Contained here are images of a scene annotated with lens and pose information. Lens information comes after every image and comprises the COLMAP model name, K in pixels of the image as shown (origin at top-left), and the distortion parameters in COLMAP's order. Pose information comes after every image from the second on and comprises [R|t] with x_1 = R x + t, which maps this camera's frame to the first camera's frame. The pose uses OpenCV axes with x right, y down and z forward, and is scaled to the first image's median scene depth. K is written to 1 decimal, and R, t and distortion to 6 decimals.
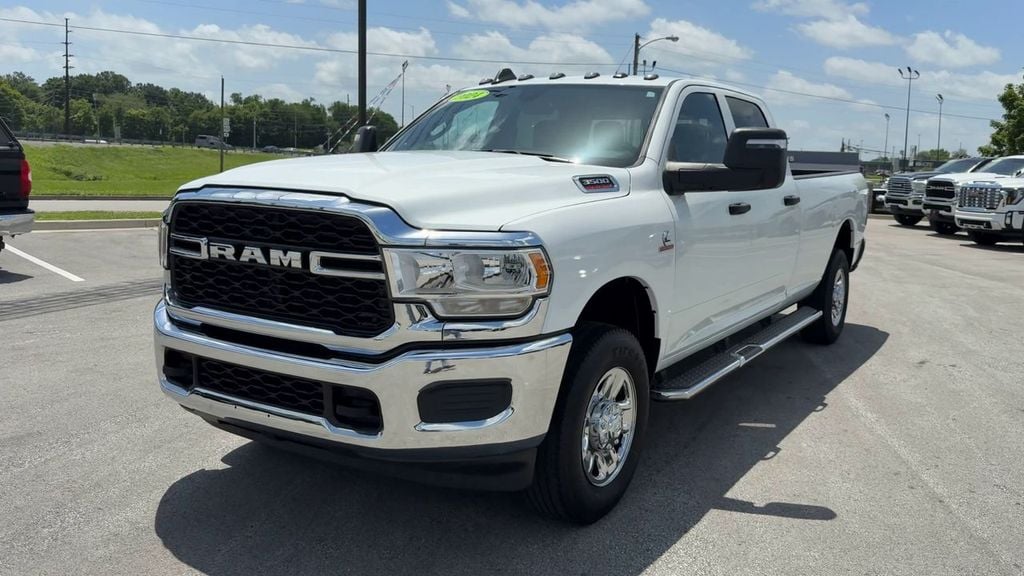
lens RADIAL K [[879.4, 0, 633.5], [0, 879.4, 291.9], [0, 0, 1]] dist [0.014260, -0.000853]
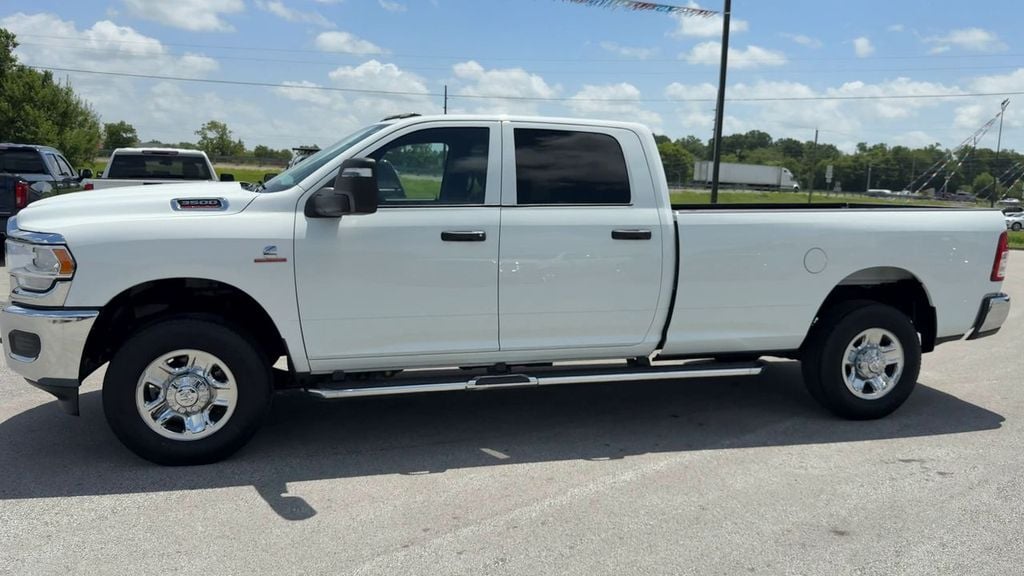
lens RADIAL K [[879.4, 0, 633.5], [0, 879.4, 291.9], [0, 0, 1]] dist [0.014260, -0.000853]
pose [[0.687759, 0.072663, -0.722293, 0.151688], [-0.109948, 0.993926, -0.004701, -0.006842], [0.717565, 0.082648, 0.691571, 0.065735]]
